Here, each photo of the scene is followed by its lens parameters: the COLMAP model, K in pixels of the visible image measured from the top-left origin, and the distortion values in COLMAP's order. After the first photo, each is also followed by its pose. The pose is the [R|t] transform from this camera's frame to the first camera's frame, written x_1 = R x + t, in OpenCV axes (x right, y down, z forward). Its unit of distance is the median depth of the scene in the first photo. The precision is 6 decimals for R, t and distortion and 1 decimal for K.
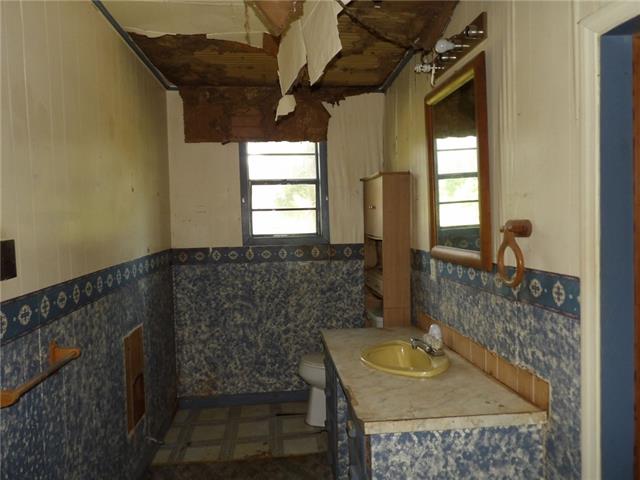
lens RADIAL K [[475.7, 0, 319.3], [0, 475.7, 240.3], [0, 0, 1]] dist [0.055635, -0.004453]
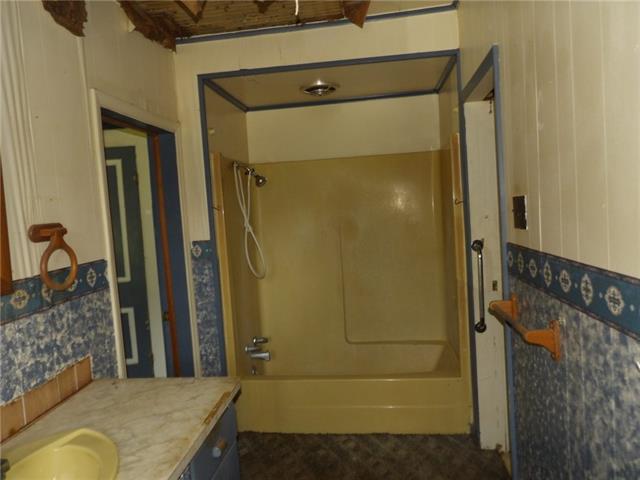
lens RADIAL K [[475.7, 0, 319.9], [0, 475.7, 239.8], [0, 0, 1]] dist [0.055635, -0.004453]
pose [[-0.971169, 0.077393, 0.225478, -0.380137], [0.105023, 0.988003, 0.113228, -0.068005], [-0.214010, 0.133644, -0.967646, 2.003155]]
